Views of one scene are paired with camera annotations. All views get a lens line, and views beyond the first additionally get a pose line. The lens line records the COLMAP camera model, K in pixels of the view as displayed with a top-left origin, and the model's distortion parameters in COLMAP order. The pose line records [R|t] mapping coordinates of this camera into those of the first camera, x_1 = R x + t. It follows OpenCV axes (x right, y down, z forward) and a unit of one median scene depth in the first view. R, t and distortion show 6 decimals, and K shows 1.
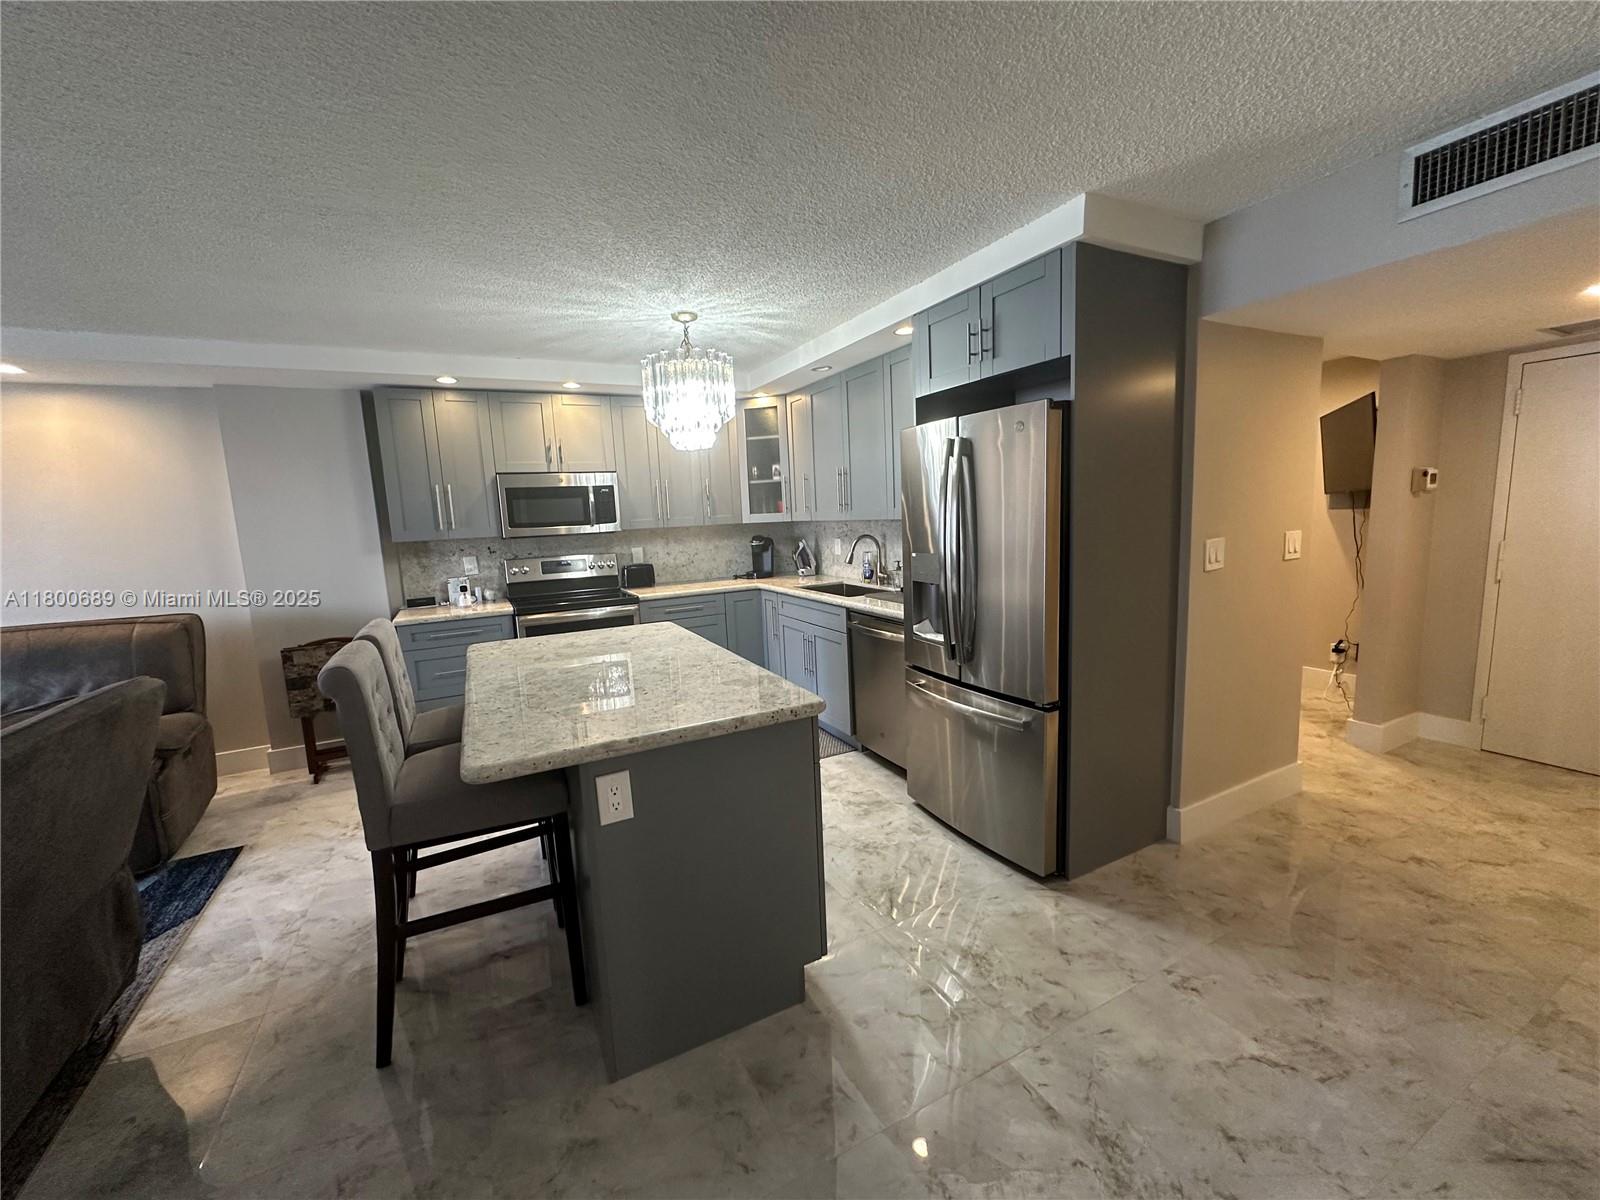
lens RADIAL K [[638.5, 0, 799.5], [0, 638.5, 598.6], [0, 0, 1]] dist [-0.005304, 0.001138]
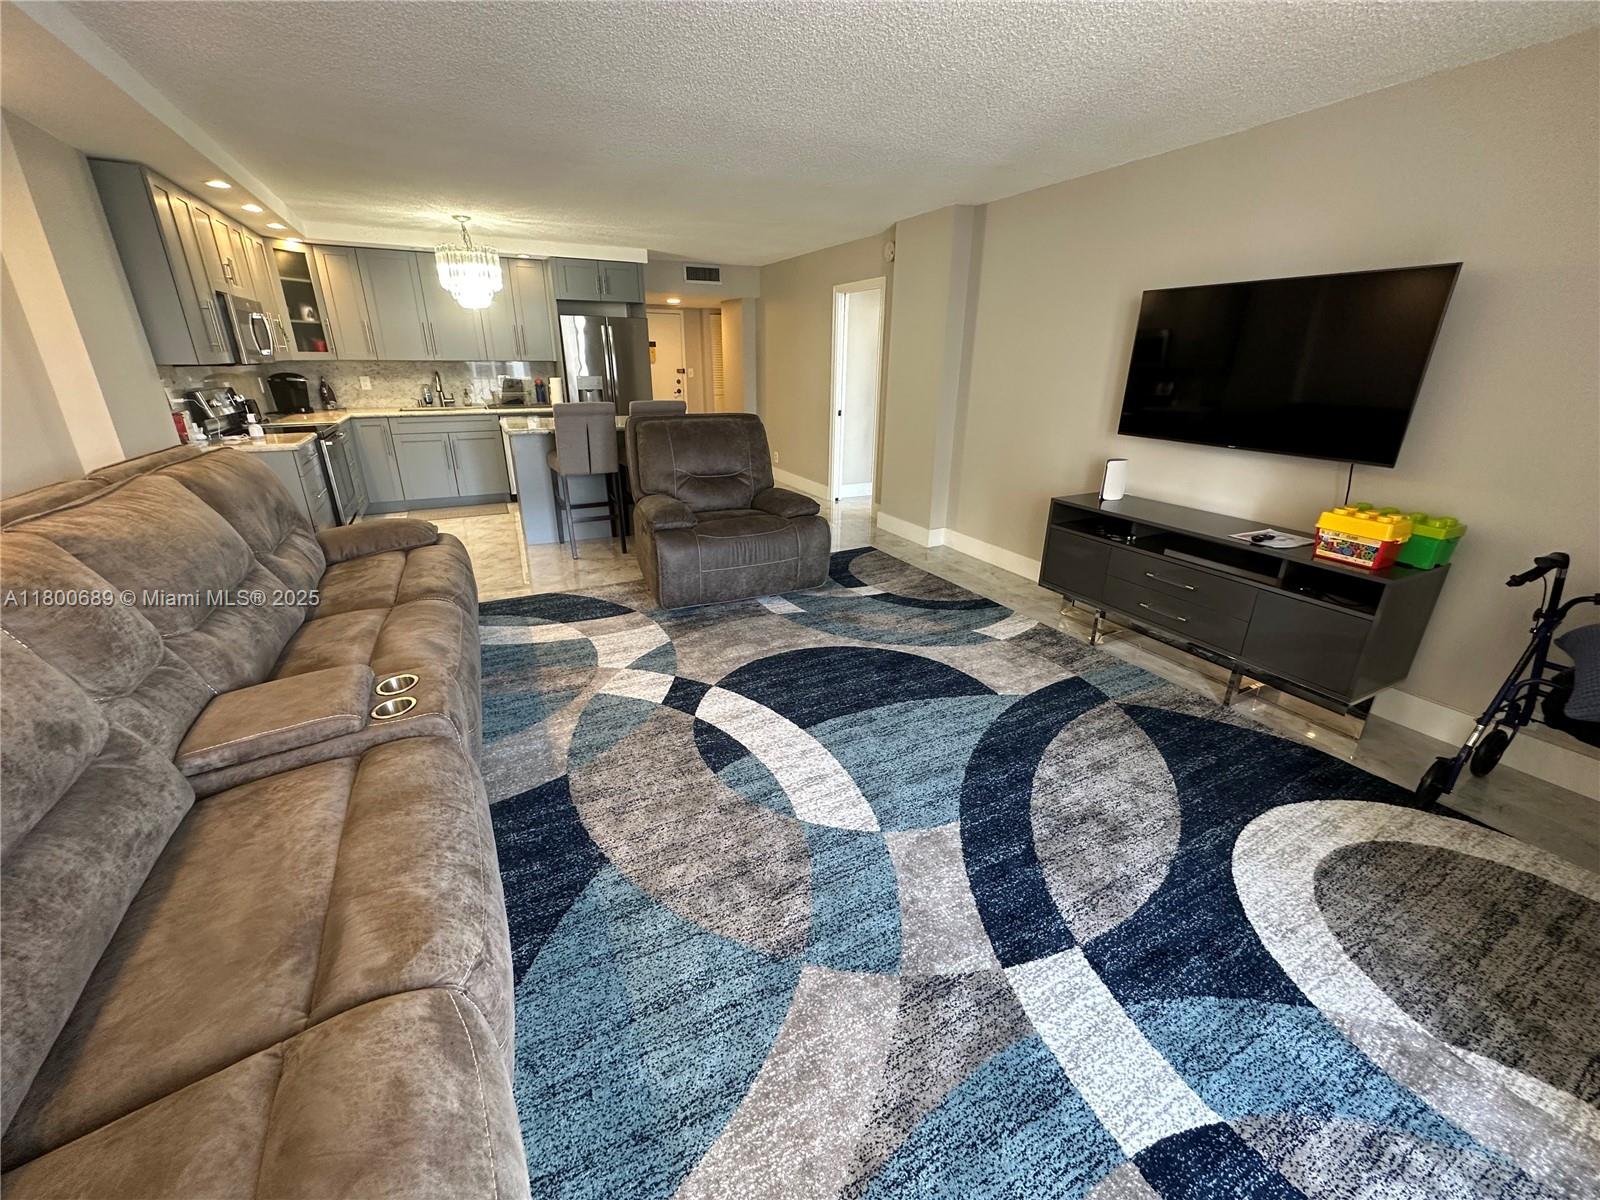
lens RADIAL K [[638.5, 0, 807.7], [0, 638.5, 606.9], [0, 0, 1]] dist [-0.005304, 0.001138]
pose [[-0.000885, -0.321613, 0.946871, -1.773973], [0.128200, 0.939021, 0.319067, 0.062892], [-0.991748, 0.121672, 0.040400, 0.181776]]
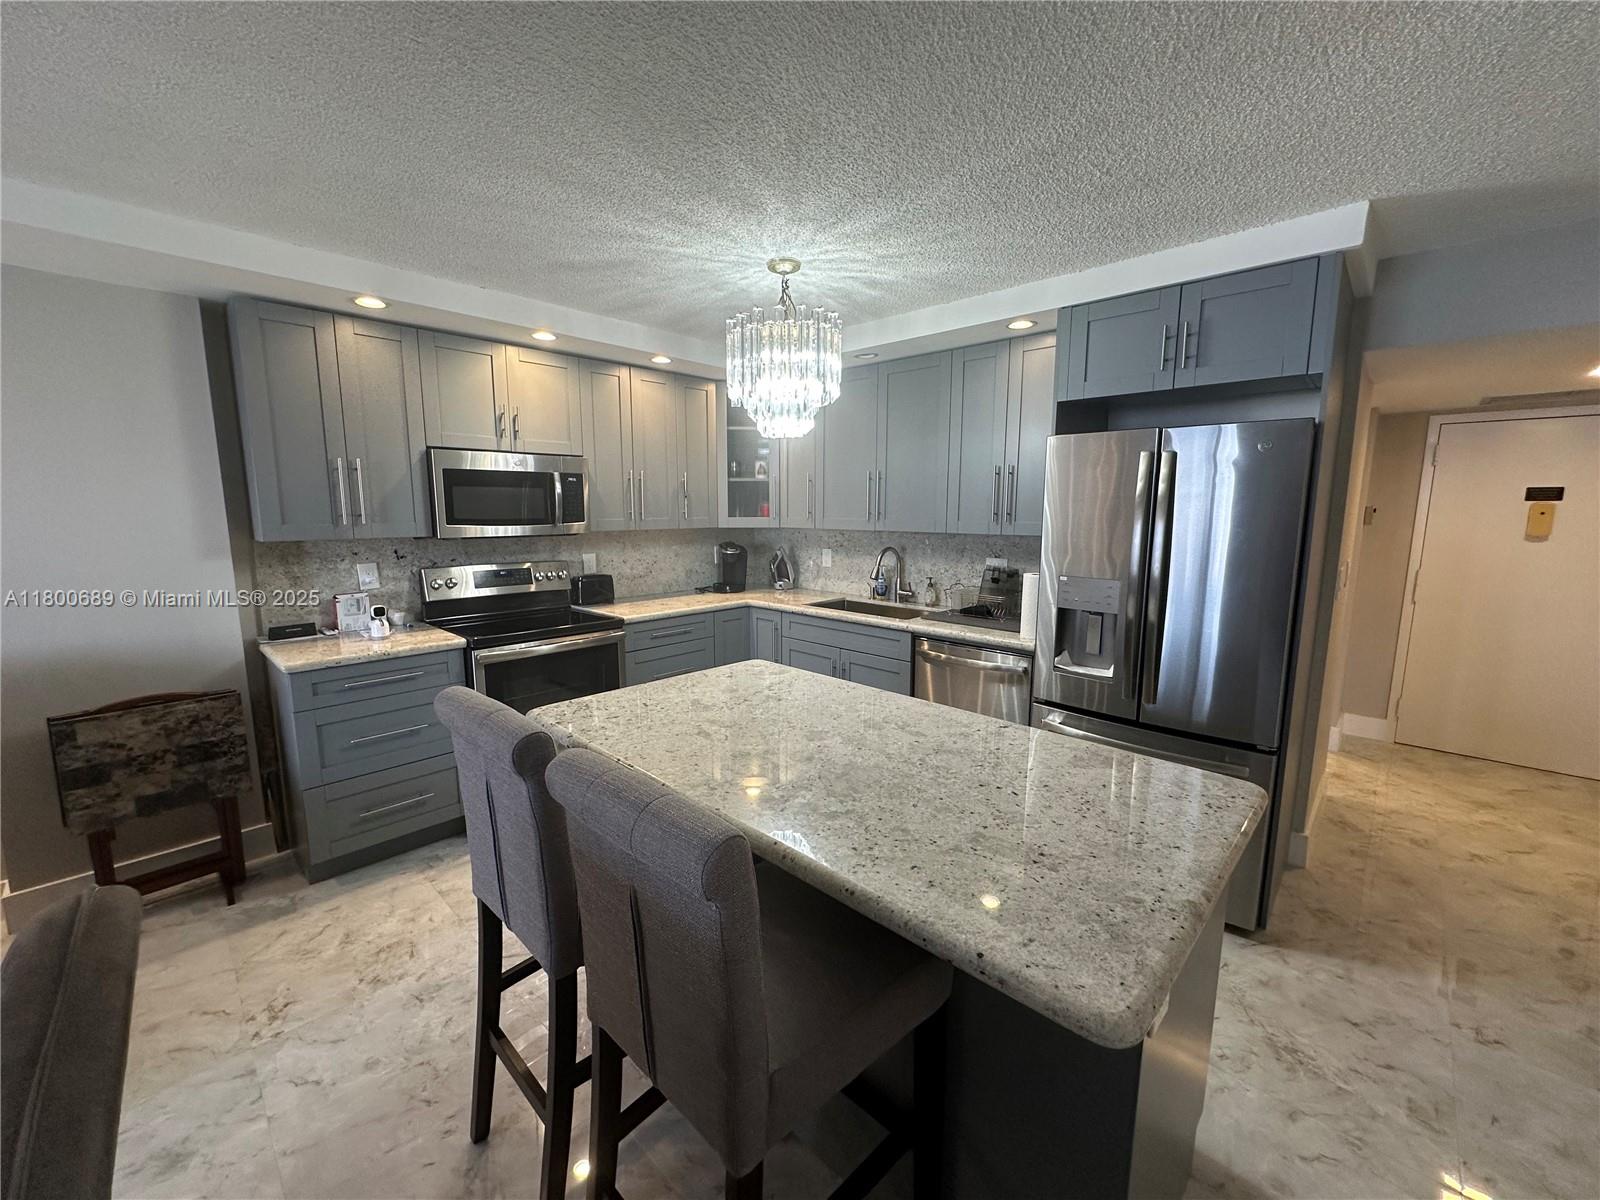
lens RADIAL K [[638.5, 0, 799.0], [0, 638.5, 598.5], [0, 0, 1]] dist [-0.005304, 0.001138]
pose [[0.943678, -0.000624, 0.330866, -0.377162], [0.000757, 1.000000, -0.000271, -0.033673], [-0.330866, 0.000506, 0.943678, 0.235210]]
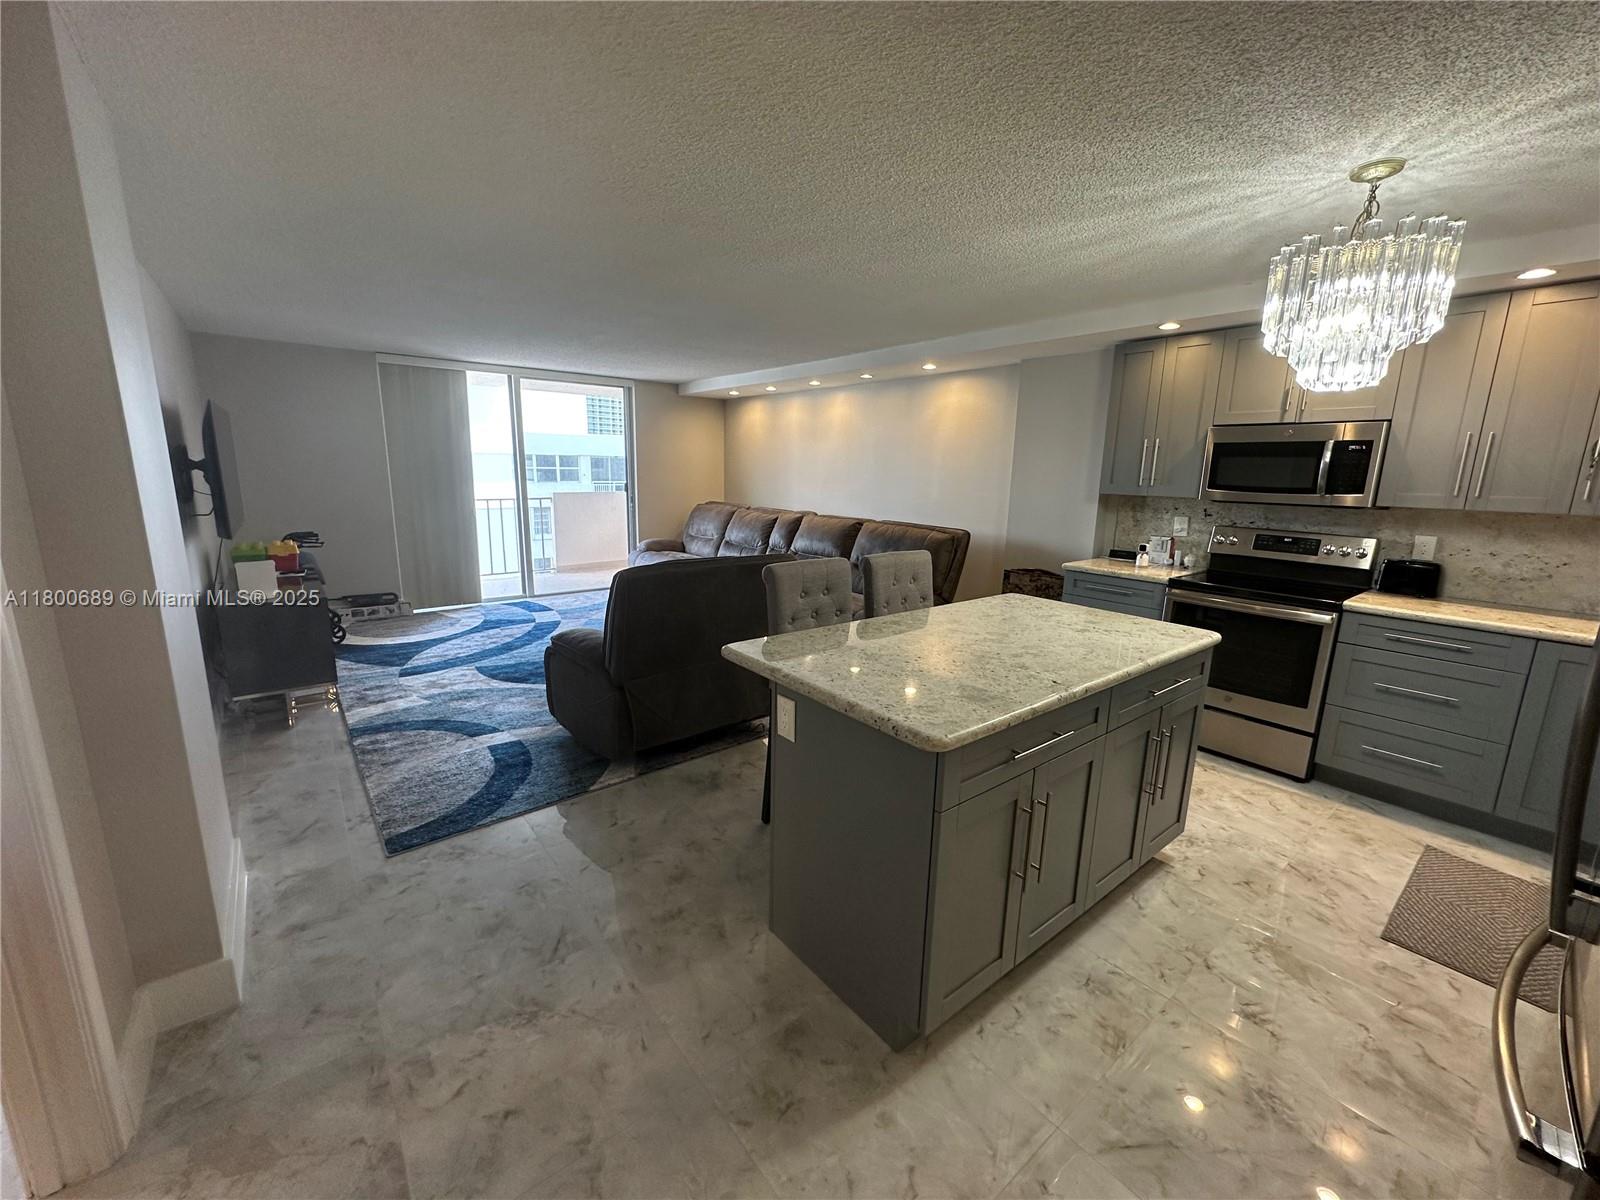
lens RADIAL K [[638.5, 0, 799.4], [0, 638.5, 598.9], [0, 0, 1]] dist [-0.005304, 0.001138]
pose [[0.192440, 0.245659, -0.950062, 0.359733], [-0.163528, 0.962649, 0.215790, -0.074597], [0.967587, 0.113835, 0.225424, 0.327894]]
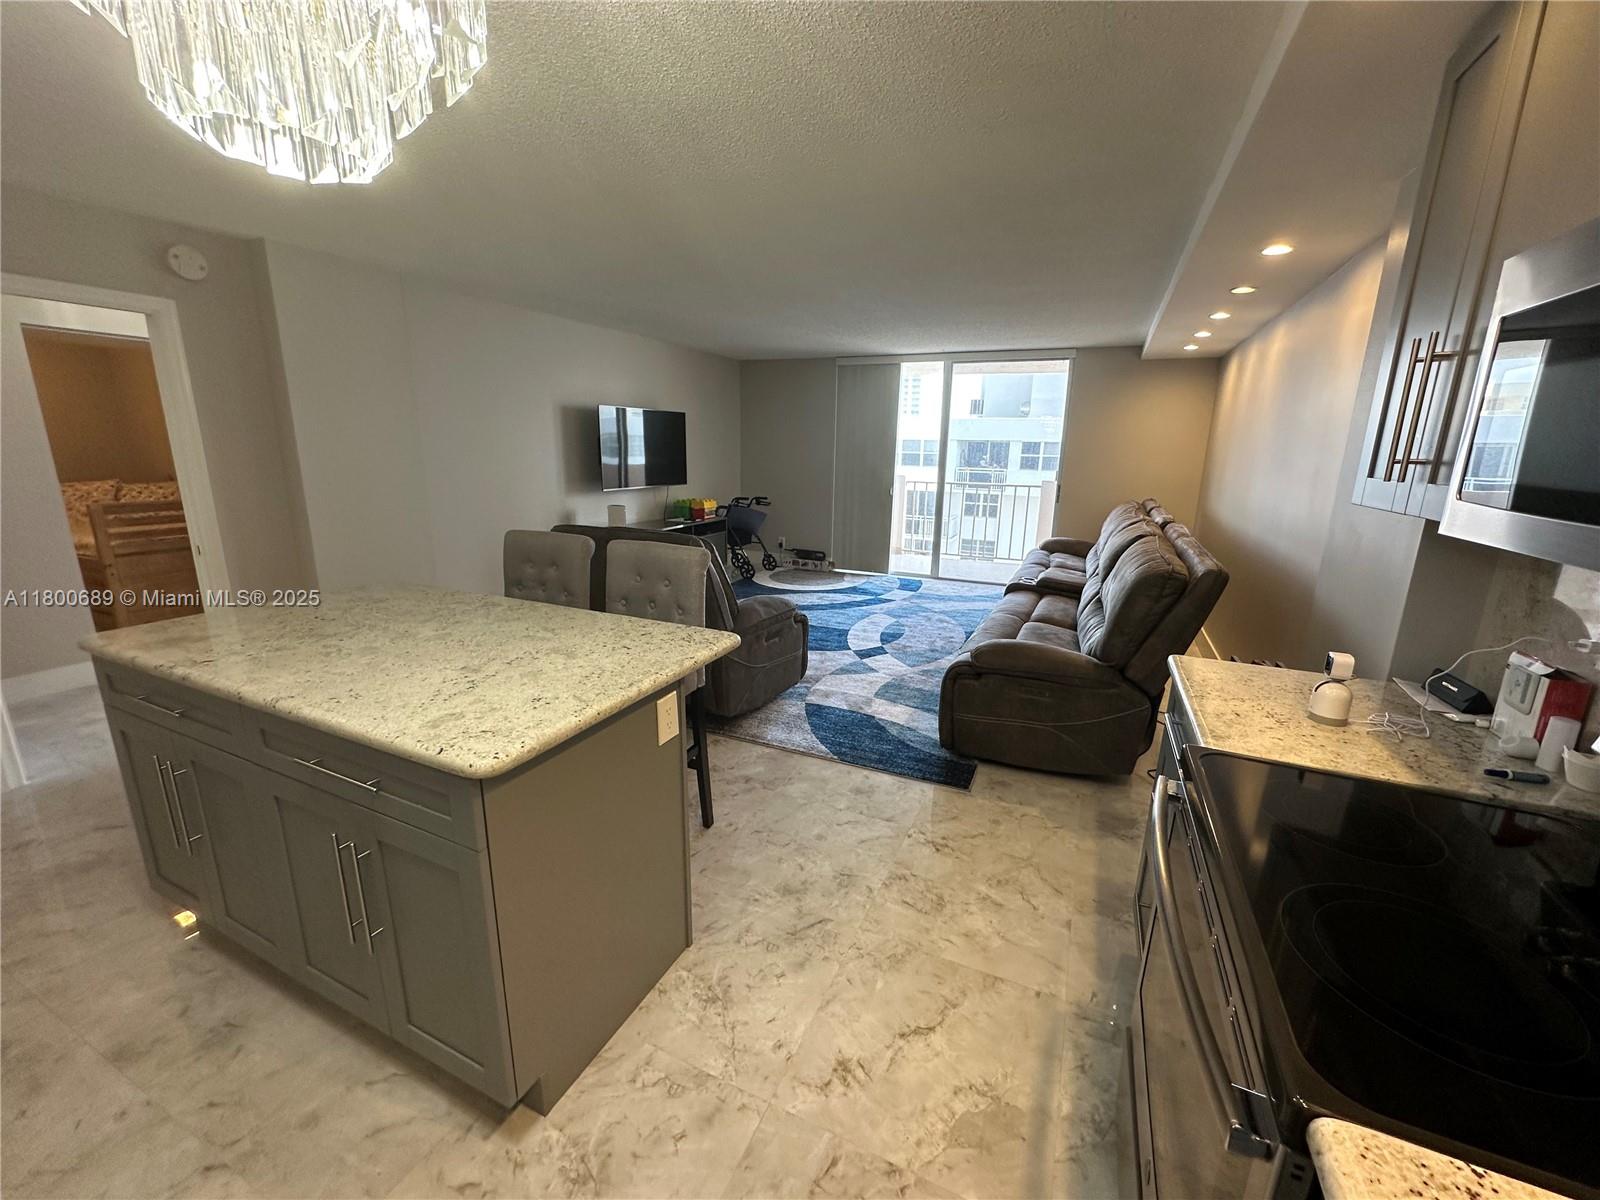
lens RADIAL K [[638.5, 0, 793.5], [0, 638.5, 598.3], [0, 0, 1]] dist [-0.005304, 0.001138]
pose [[-0.789518, 0.173523, -0.588685, -0.136914], [-0.065709, 0.929784, 0.362192, -0.169537], [0.610199, 0.324640, -0.722680, 1.215677]]
